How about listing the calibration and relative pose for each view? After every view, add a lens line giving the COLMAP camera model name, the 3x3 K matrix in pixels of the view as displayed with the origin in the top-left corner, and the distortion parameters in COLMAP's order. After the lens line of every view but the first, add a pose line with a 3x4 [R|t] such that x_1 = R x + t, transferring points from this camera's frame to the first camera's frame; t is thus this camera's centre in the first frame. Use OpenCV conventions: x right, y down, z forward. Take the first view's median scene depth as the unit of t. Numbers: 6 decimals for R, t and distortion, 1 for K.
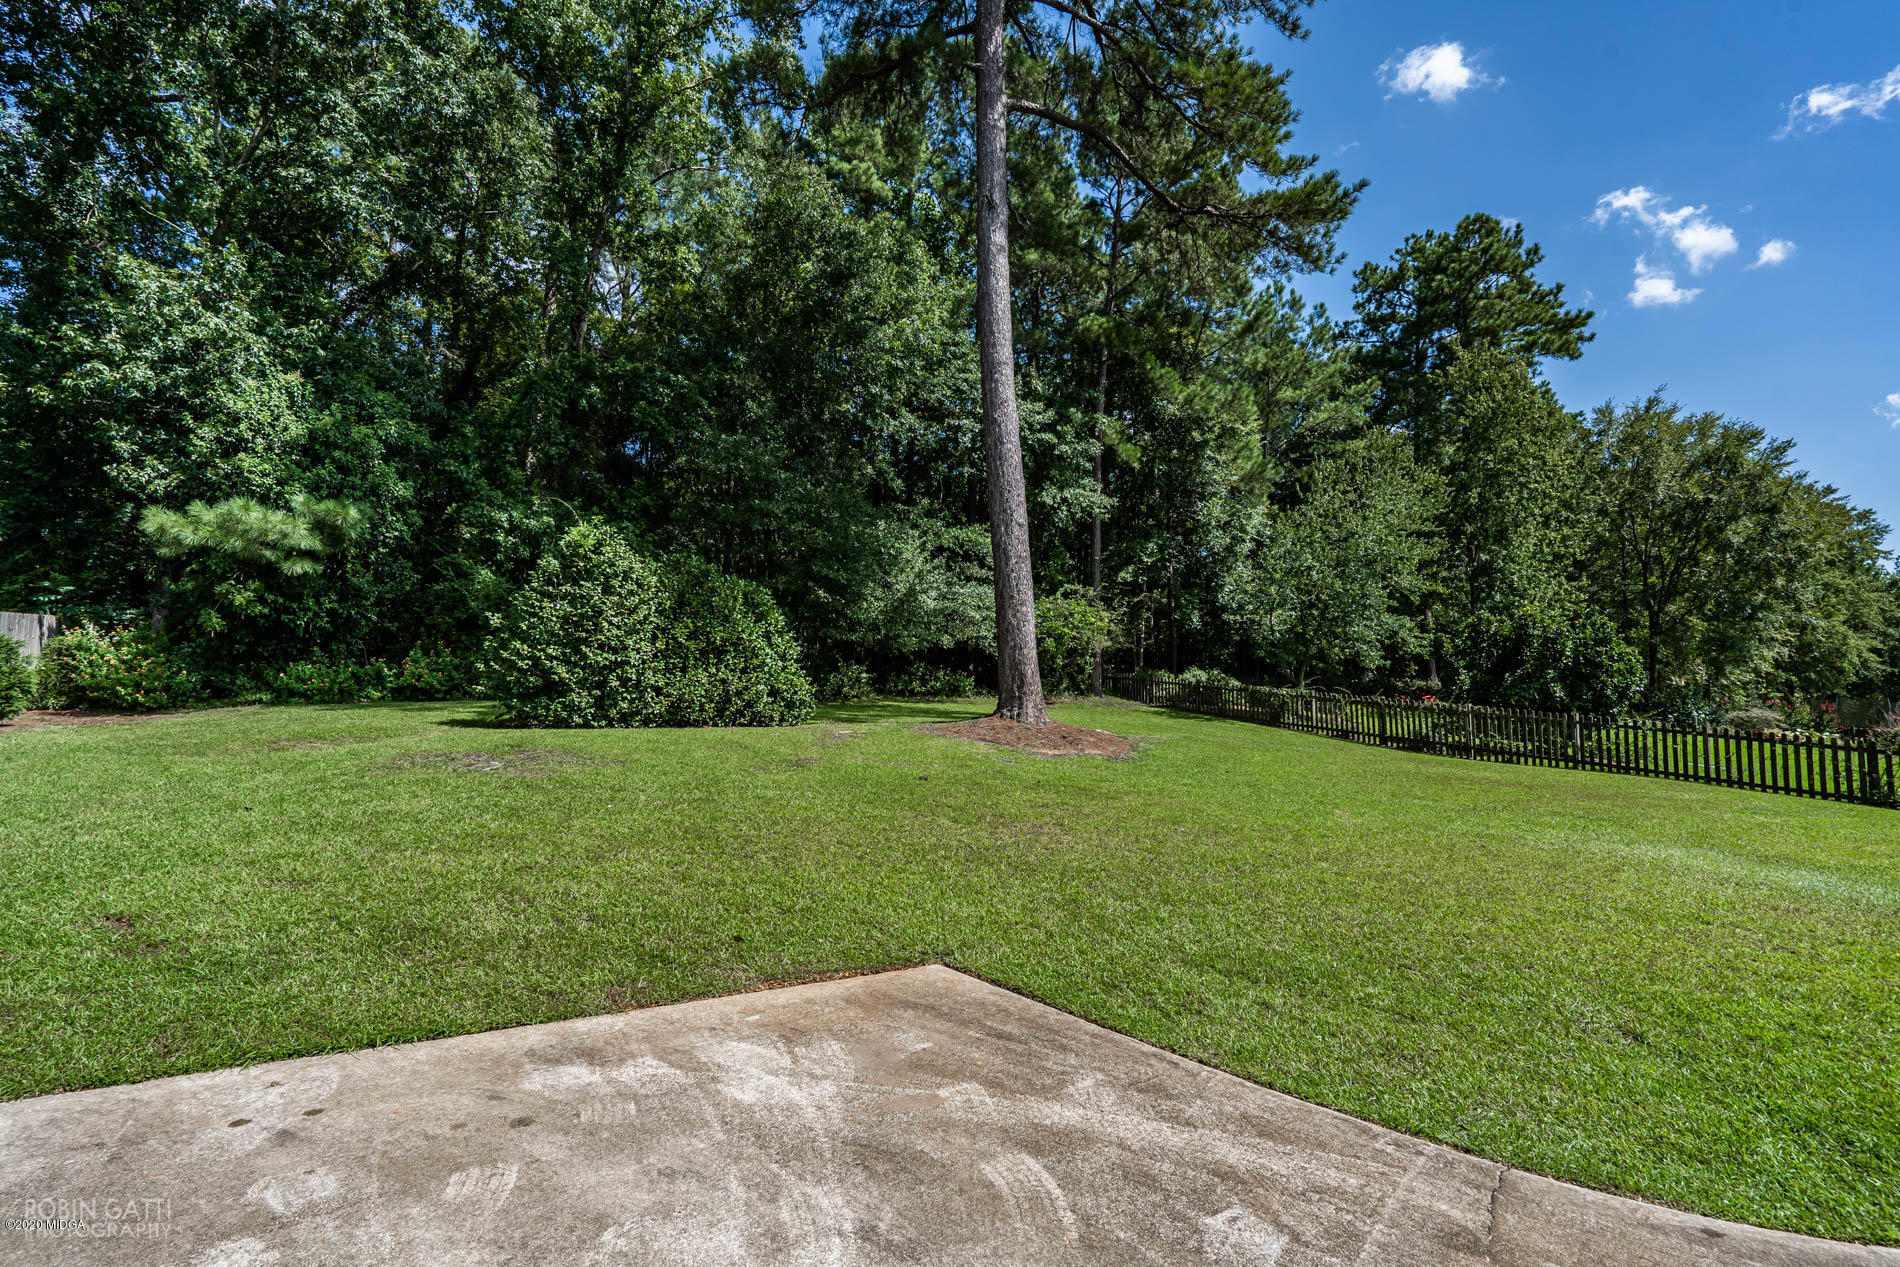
lens RADIAL K [[862.6, 0, 949.3], [0, 862.6, 640.7], [0, 0, 1]] dist [-0.001896, 0.000137]
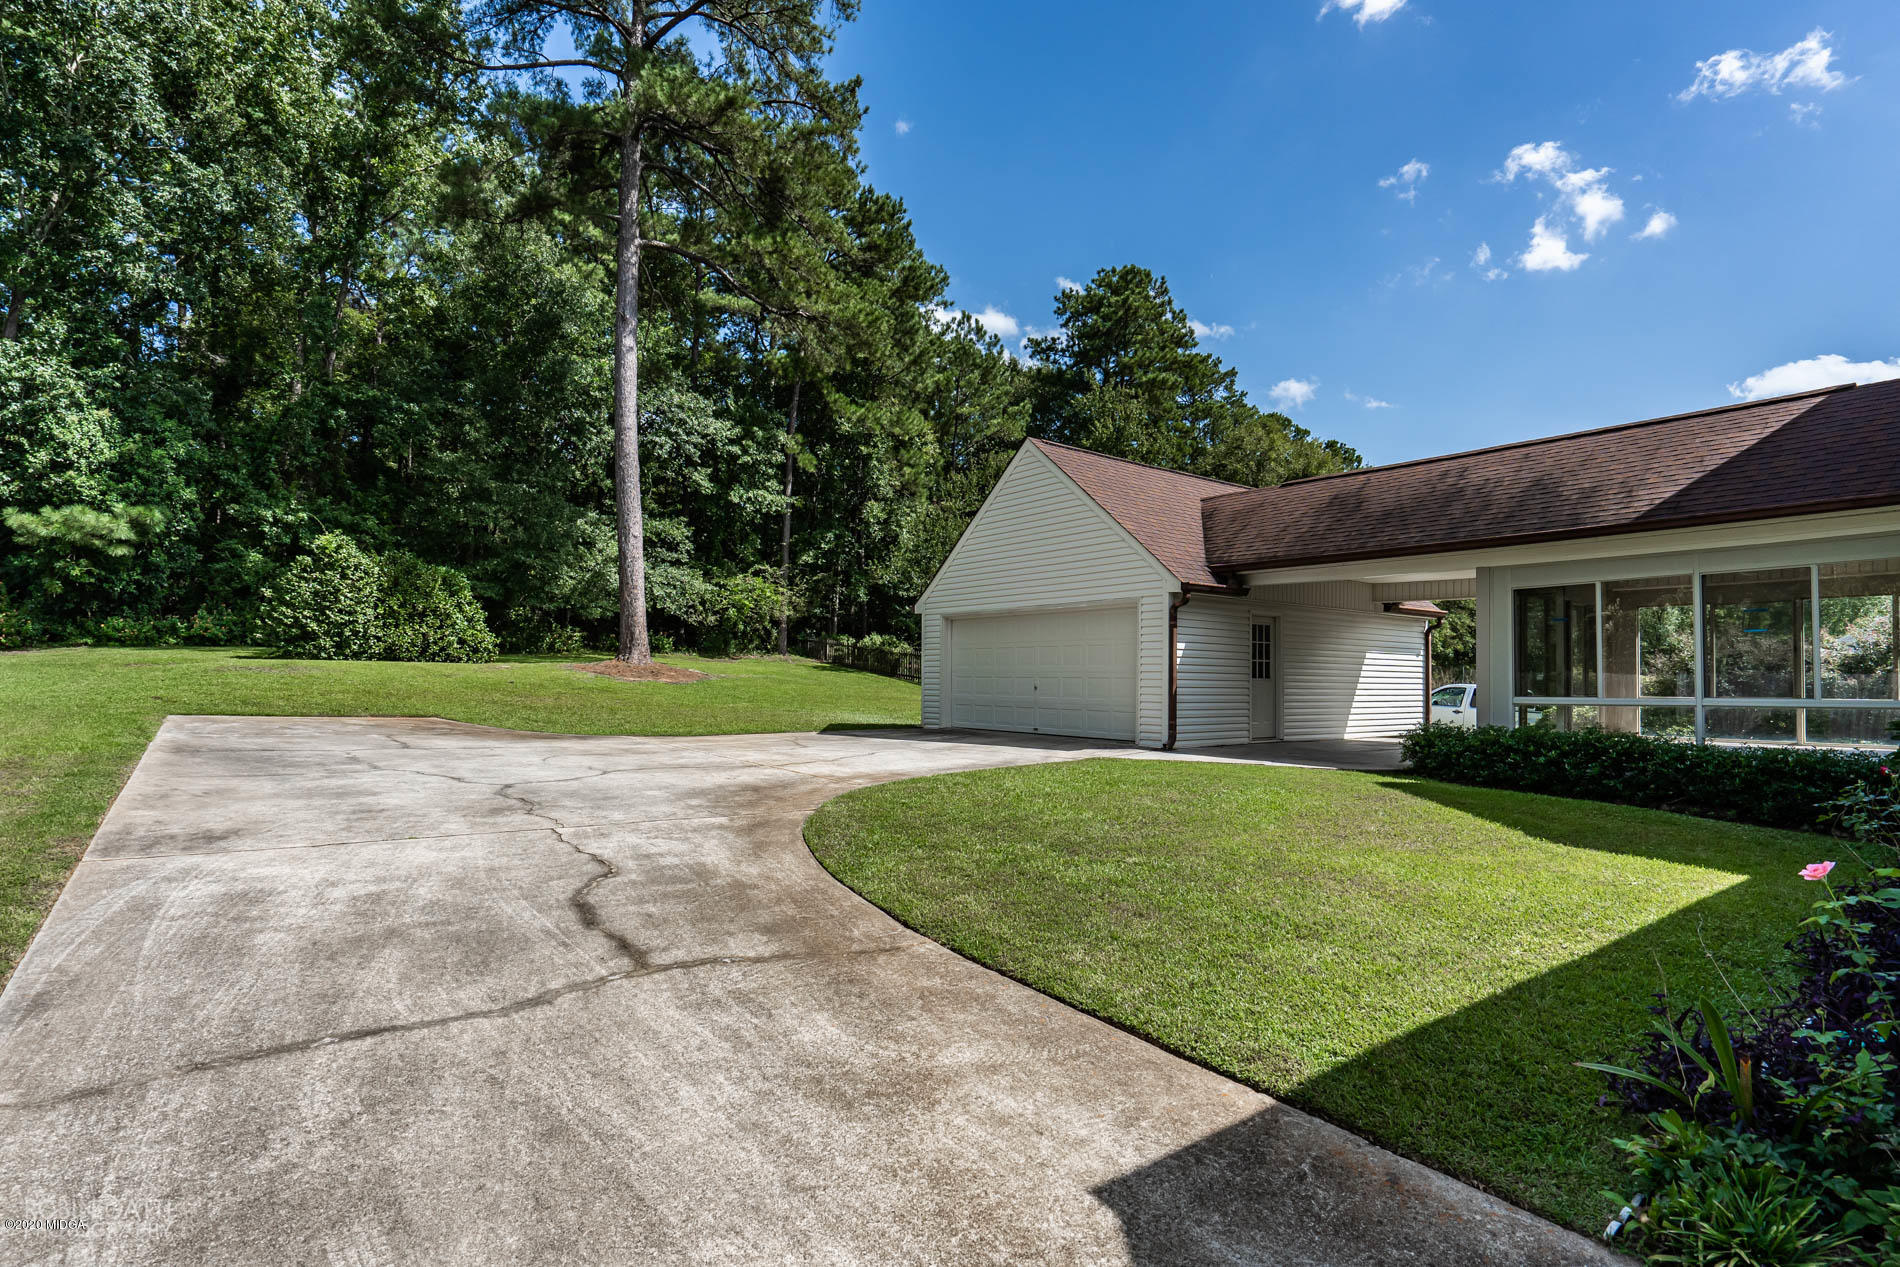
lens RADIAL K [[949.0, 0, 942.6], [0, 949.0, 655.3], [0, 0, 1]] dist [-0.001873, -0.000104]
pose [[0.988288, 0.011477, 0.152166, 0.287024], [-0.019518, 0.998484, 0.051459, -0.015356], [-0.151345, -0.053826, 0.987014, -0.602896]]
